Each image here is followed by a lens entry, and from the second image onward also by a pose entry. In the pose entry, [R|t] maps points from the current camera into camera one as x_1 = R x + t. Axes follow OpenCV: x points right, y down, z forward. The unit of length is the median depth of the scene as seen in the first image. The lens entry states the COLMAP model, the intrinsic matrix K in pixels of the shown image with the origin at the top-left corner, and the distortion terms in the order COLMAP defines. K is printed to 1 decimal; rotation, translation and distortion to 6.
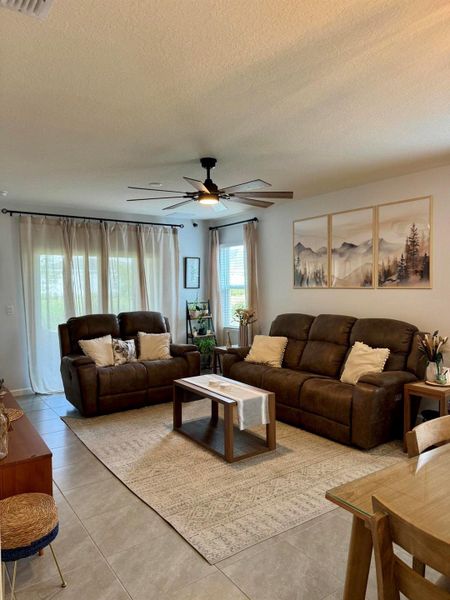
lens RADIAL K [[423.6, 0, 225.0], [0, 423.6, 300.0], [0, 0, 1]] dist [0.076761, -0.101824]
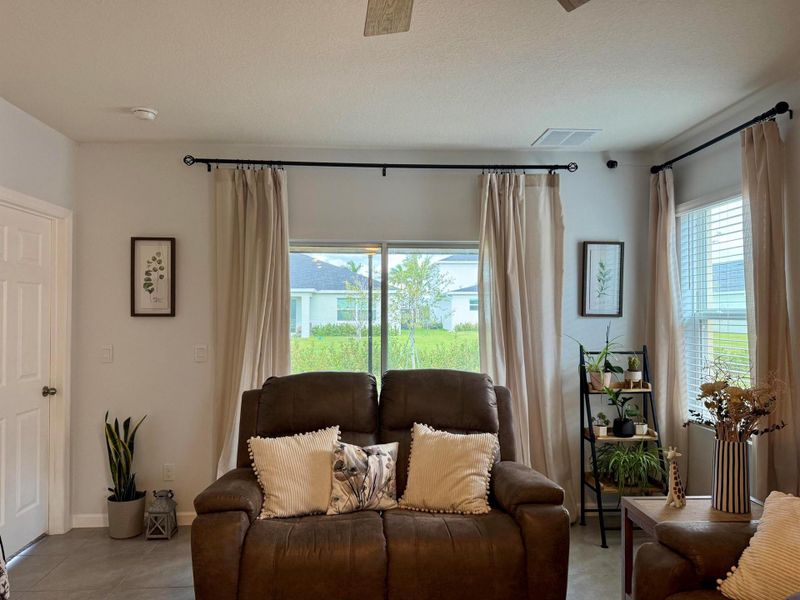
lens RADIAL K [[564.8, 0, 400.0], [0, 564.8, 300.0], [0, 0, 1]] dist [0.076761, -0.101824]
pose [[0.849839, 0.001146, -0.527040, 0.049045], [-0.031429, 0.998328, -0.048509, -0.010759], [0.526104, 0.057789, 0.848455, 0.436236]]
